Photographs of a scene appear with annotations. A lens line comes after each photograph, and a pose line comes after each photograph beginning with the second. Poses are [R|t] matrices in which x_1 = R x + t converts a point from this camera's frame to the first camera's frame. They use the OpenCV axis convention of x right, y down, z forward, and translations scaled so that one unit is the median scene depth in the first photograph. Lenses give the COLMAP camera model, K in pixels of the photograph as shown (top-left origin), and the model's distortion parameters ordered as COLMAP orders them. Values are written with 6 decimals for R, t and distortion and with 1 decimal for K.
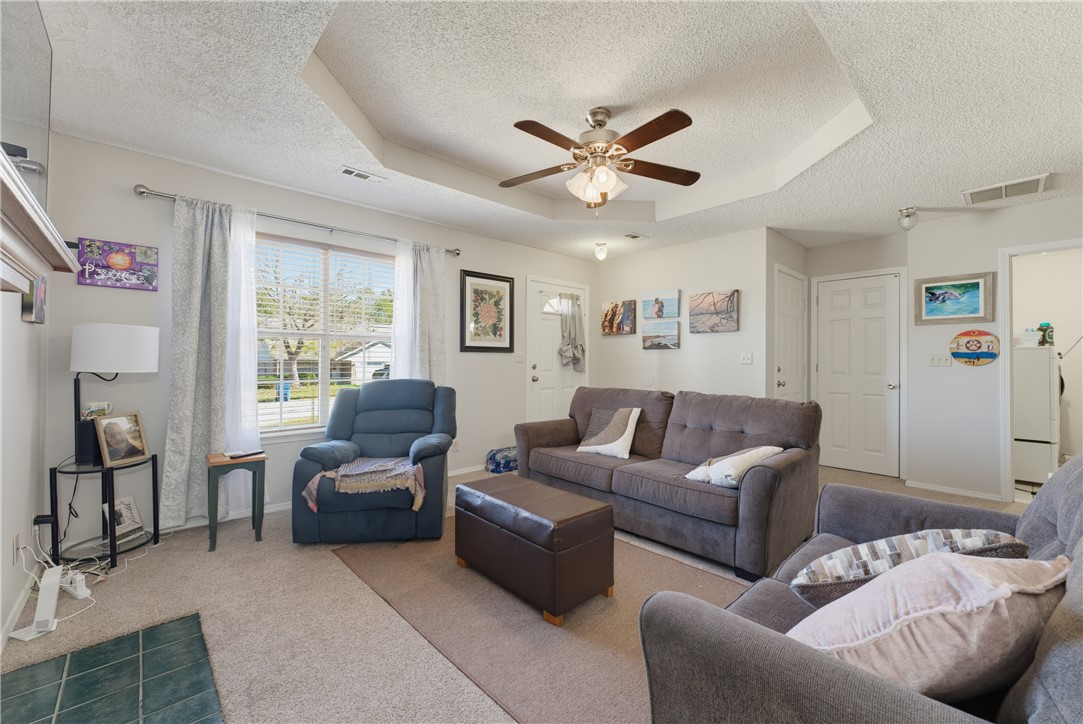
lens RADIAL K [[436.6, 0, 538.0], [0, 436.6, 356.9], [0, 0, 1]] dist [-0.006124, 0.000845]
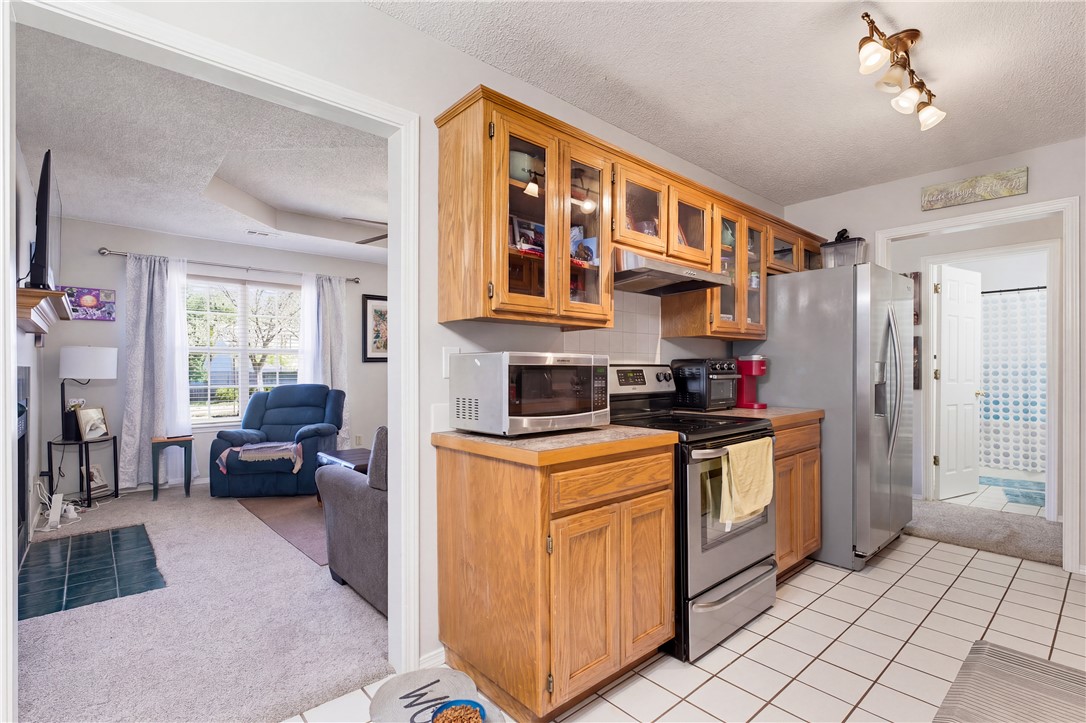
lens RADIAL K [[515.1, 0, 542.0], [0, 515.1, 369.4], [0, 0, 1]] dist [0.000063, 0.000103]
pose [[0.999857, -0.007243, -0.015267, 0.548480], [0.007333, 0.999956, 0.005816, 0.004307], [0.015224, -0.005927, 0.999867, -0.669419]]
